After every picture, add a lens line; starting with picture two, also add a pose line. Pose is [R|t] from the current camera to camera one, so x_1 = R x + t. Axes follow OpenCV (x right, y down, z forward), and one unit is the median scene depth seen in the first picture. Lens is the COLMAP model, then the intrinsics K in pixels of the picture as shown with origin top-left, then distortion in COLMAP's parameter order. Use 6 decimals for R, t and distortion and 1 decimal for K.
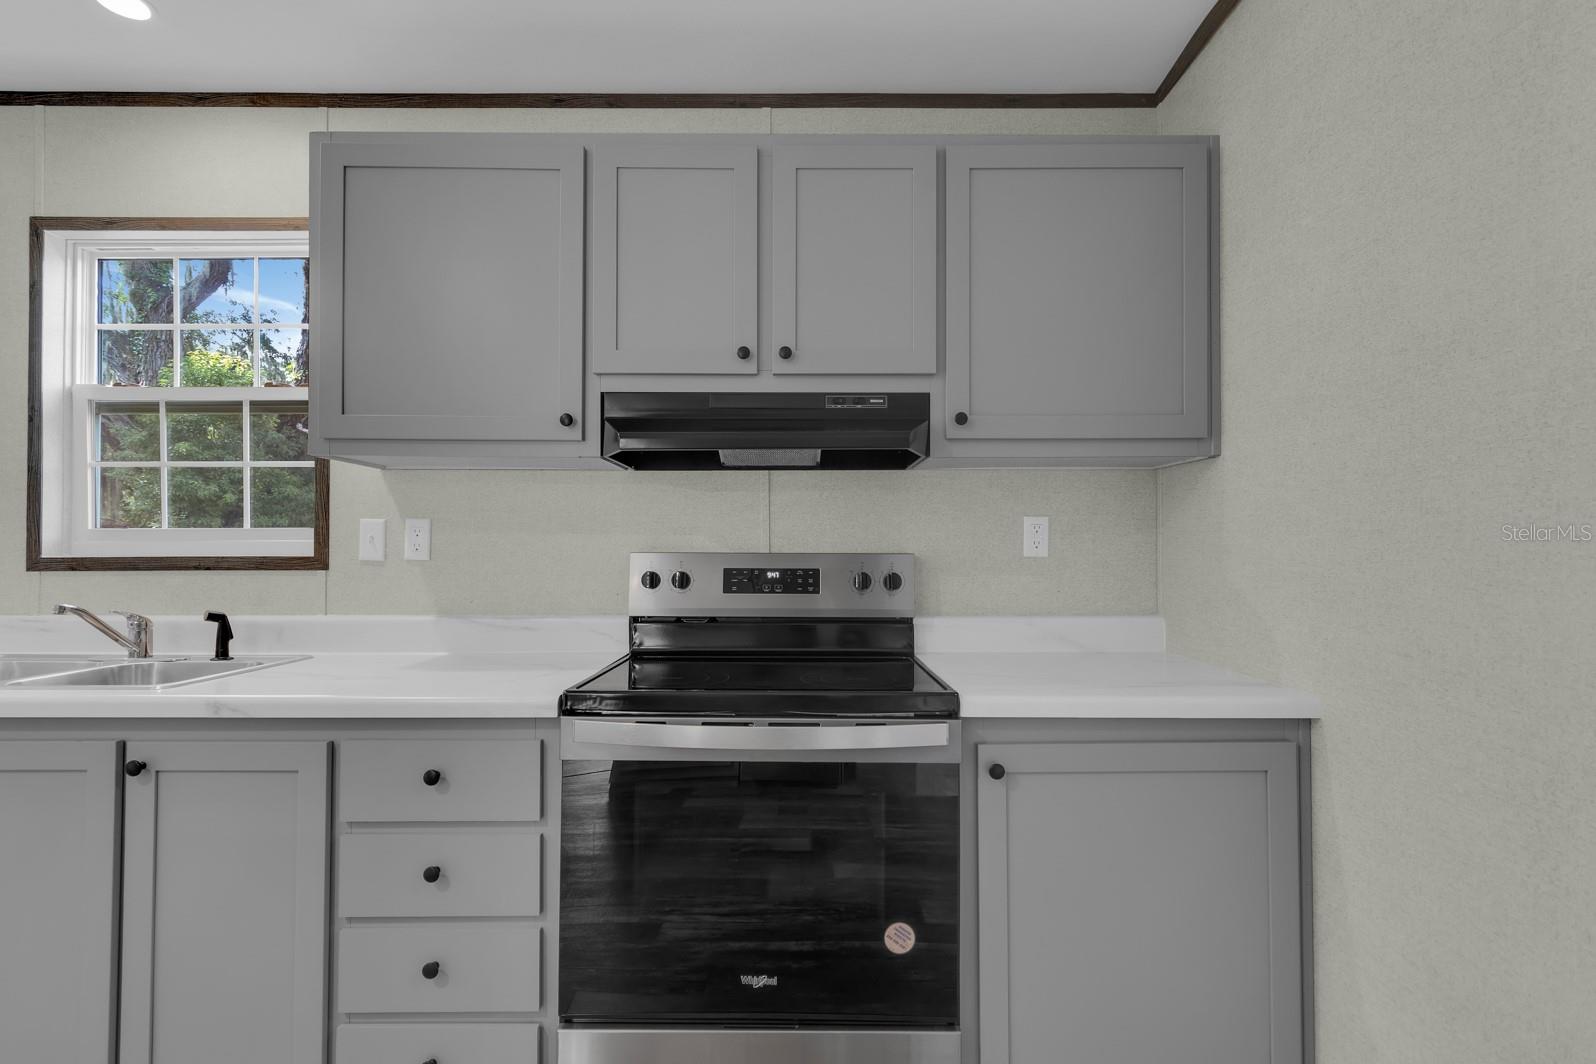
lens RADIAL K [[745.6, 0, 815.8], [0, 745.6, 531.3], [0, 0, 1]] dist [-0.001131, 0.002278]
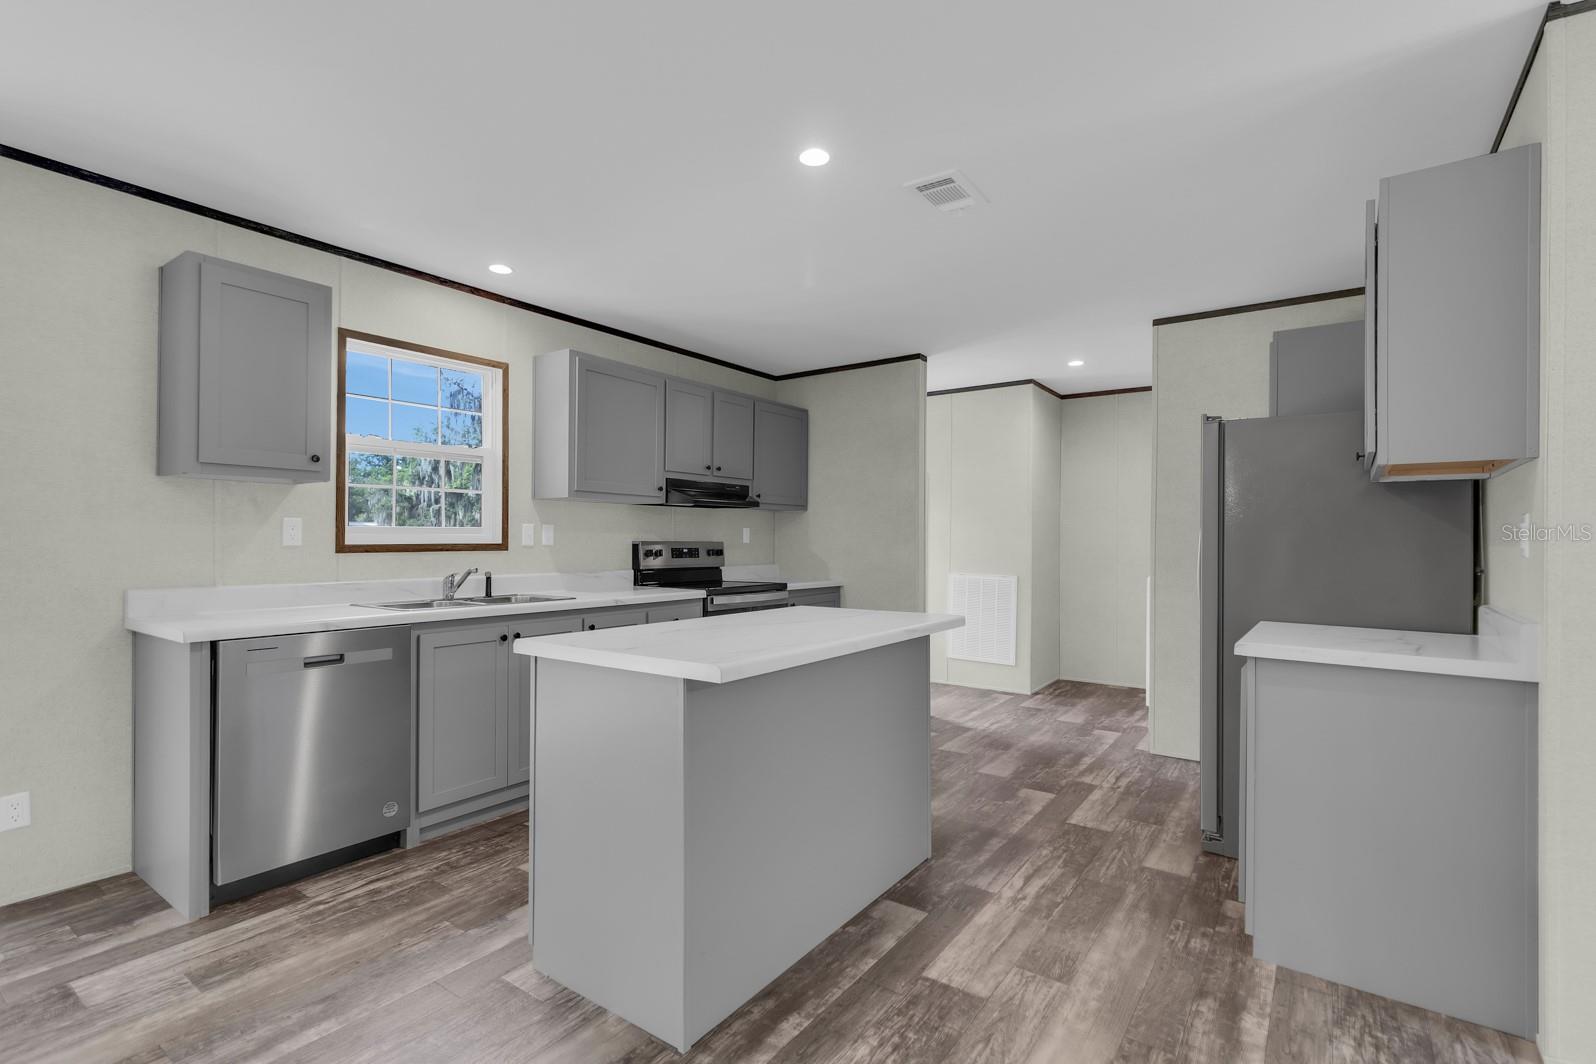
lens RADIAL K [[740.1, 0, 817.3], [0, 740.1, 536.7], [0, 0, 1]] dist [0.003729, -0.000327]
pose [[0.574011, 0.005001, 0.818833, -1.756861], [-0.029046, 0.999476, 0.014258, -0.033854], [-0.818332, -0.031968, 0.573855, -0.736167]]
